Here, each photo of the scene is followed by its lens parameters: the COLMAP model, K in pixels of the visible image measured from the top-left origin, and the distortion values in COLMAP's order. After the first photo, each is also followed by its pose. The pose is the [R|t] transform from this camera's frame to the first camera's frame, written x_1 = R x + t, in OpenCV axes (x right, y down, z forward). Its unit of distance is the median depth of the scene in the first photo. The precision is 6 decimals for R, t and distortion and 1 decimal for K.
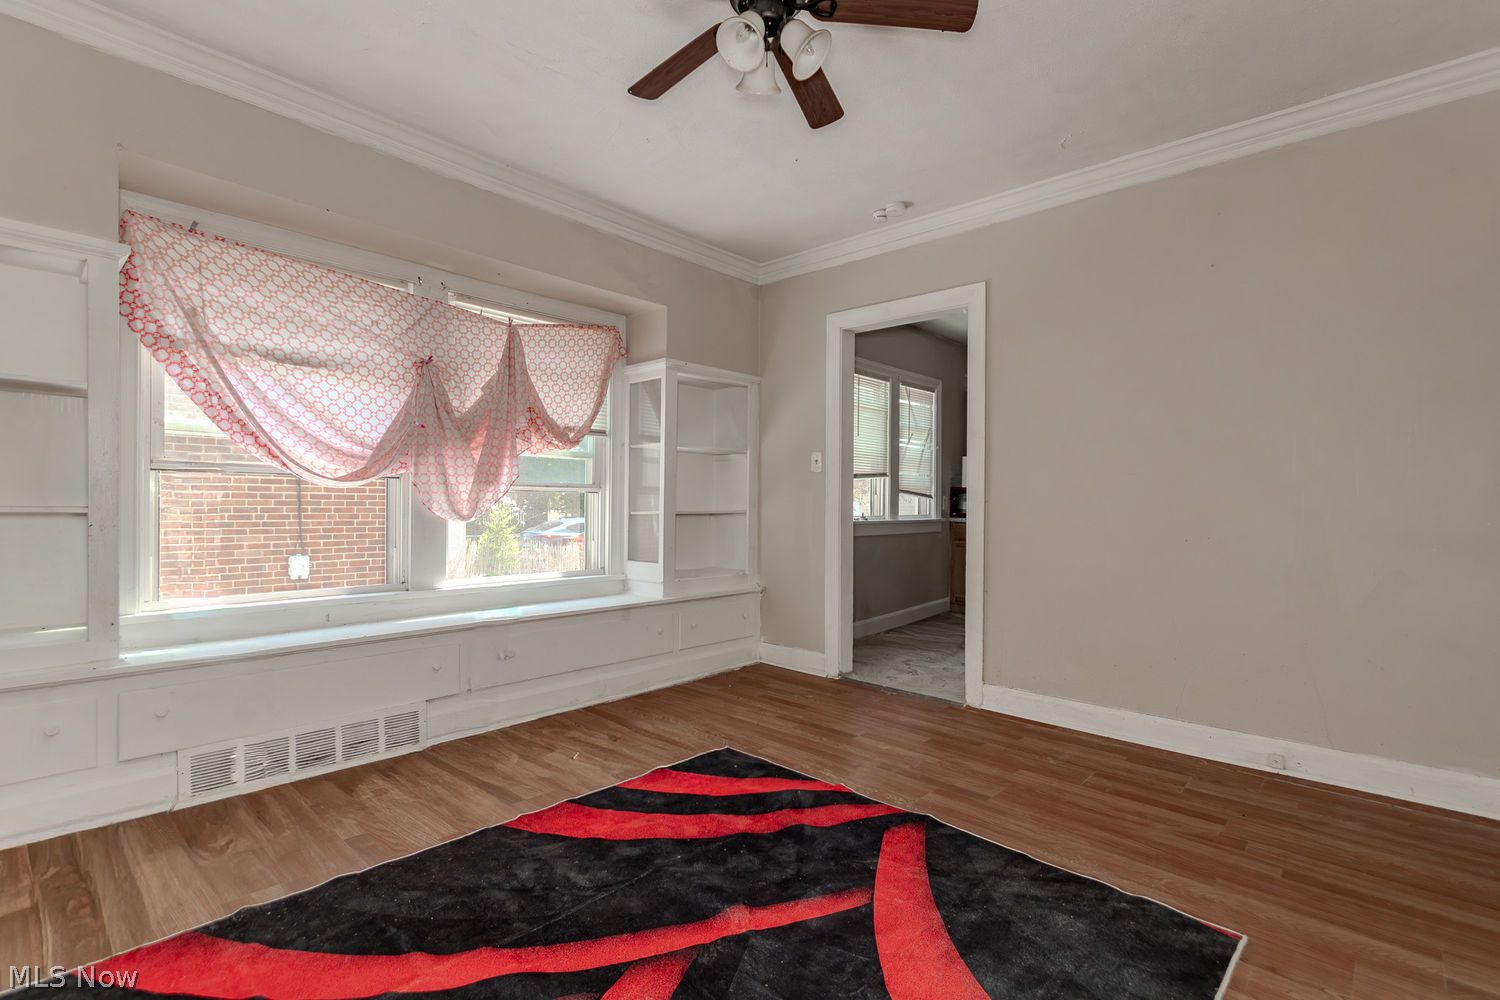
lens RADIAL K [[696.2, 0, 748.7], [0, 696.2, 501.5], [0, 0, 1]] dist [0.013270, -0.002555]
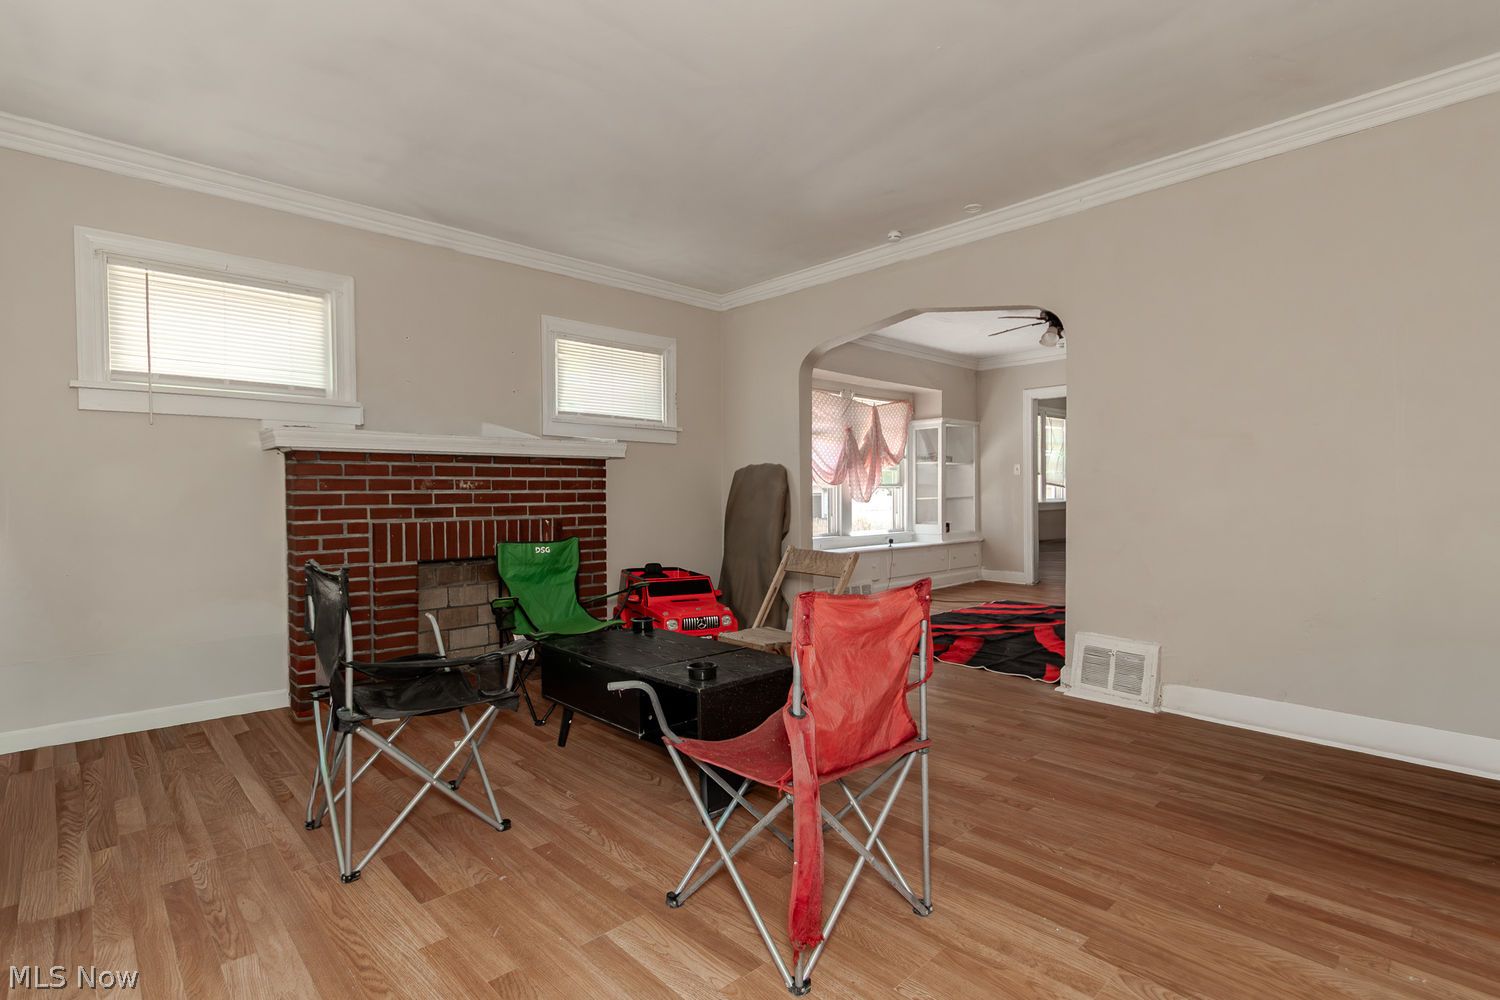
lens RADIAL K [[696.2, 0, 762.4], [0, 696.2, 493.0], [0, 0, 1]] dist [0.013270, -0.002555]
pose [[0.998079, -0.020699, -0.058396, -0.544398], [0.020540, 0.999784, -0.003316, -0.001055], [0.058452, 0.002111, 0.998288, -1.022922]]
